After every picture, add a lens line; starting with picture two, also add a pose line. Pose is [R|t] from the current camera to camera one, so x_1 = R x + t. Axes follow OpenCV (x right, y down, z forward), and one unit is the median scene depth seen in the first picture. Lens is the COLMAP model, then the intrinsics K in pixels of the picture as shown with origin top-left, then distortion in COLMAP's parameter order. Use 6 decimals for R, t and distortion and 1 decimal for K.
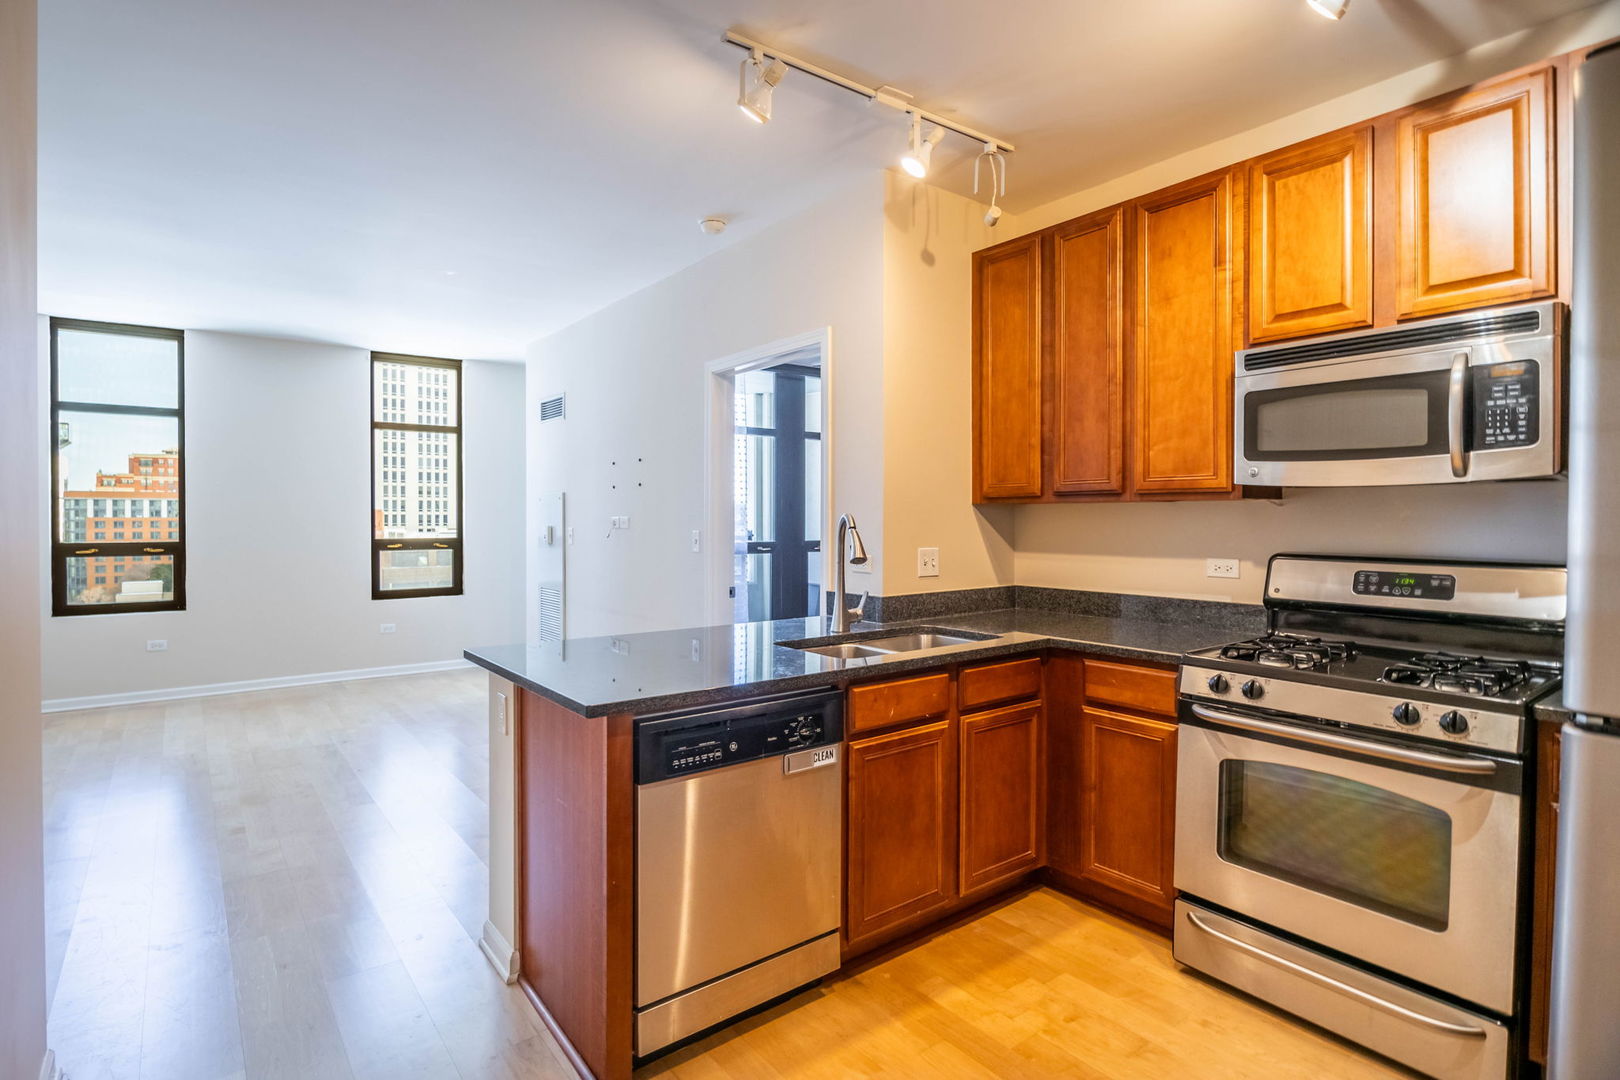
lens RADIAL K [[822.8, 0, 783.7], [0, 822.8, 526.6], [0, 0, 1]] dist [-0.005717, -0.000526]
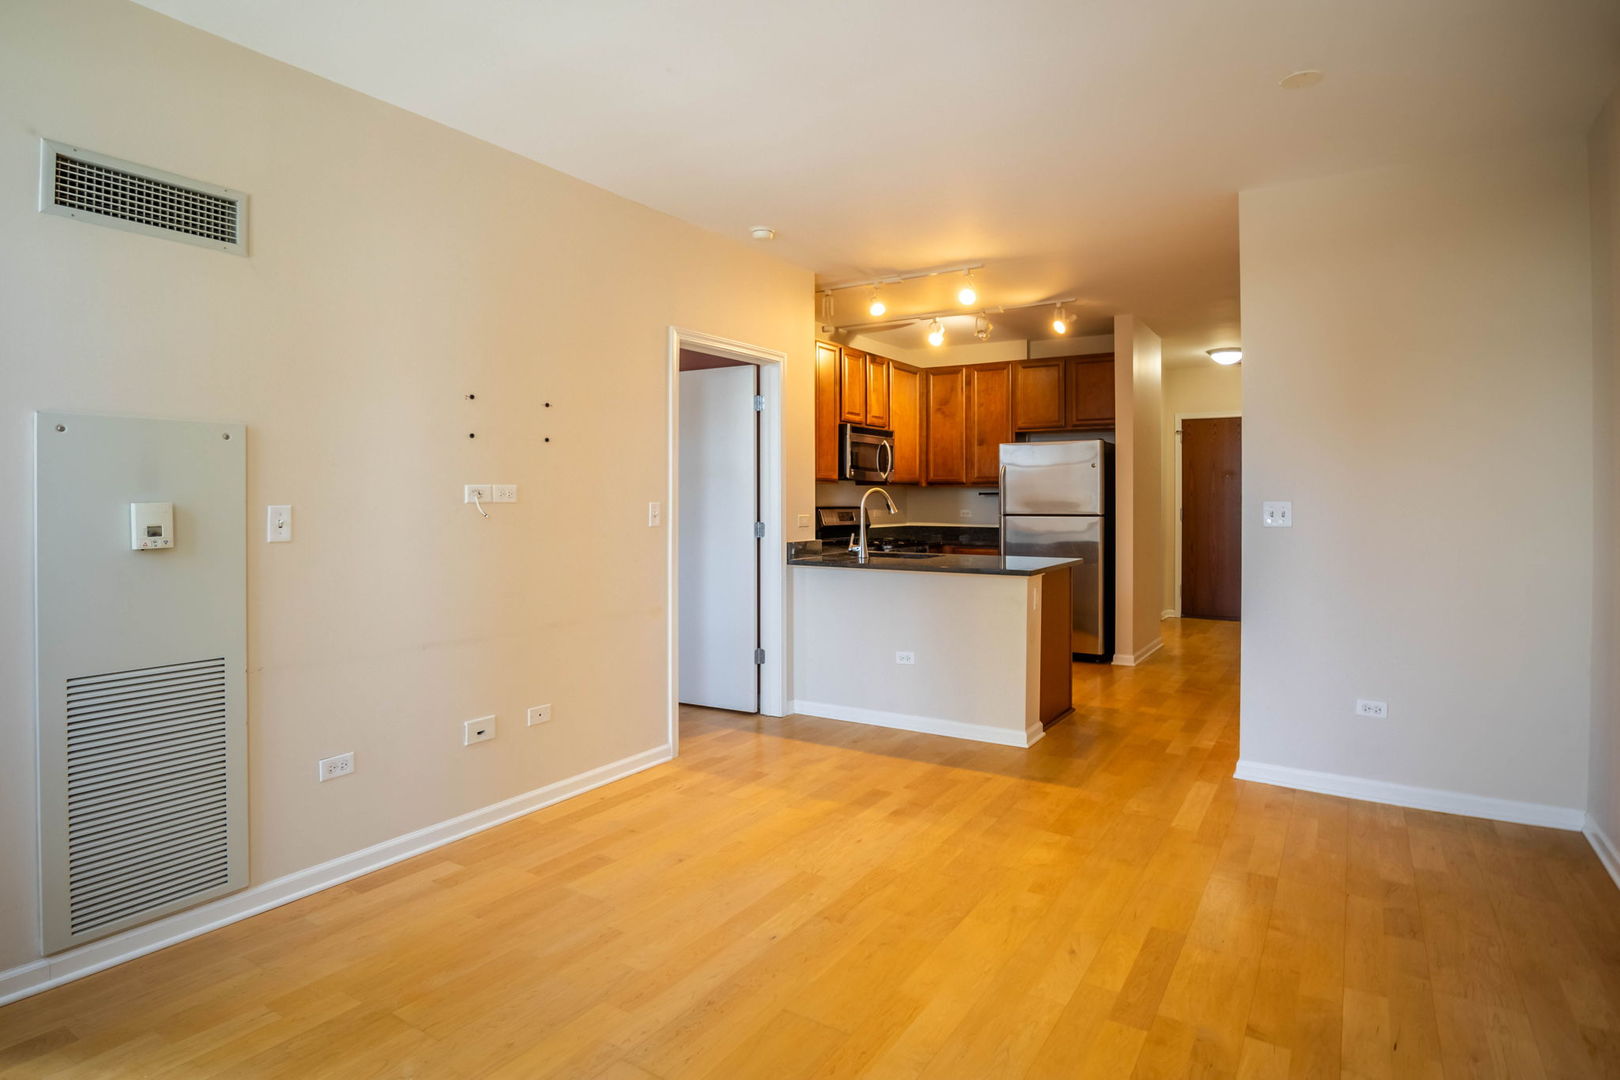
lens RADIAL K [[892.6, 0, 851.2], [0, 892.6, 502.2], [0, 0, 1]] dist [-0.000693, -0.000044]
pose [[-0.396194, -0.004539, 0.918156, -1.760209], [0.009225, 0.999918, 0.008924, -0.004057], [-0.918121, 0.012005, -0.396119, 1.904676]]
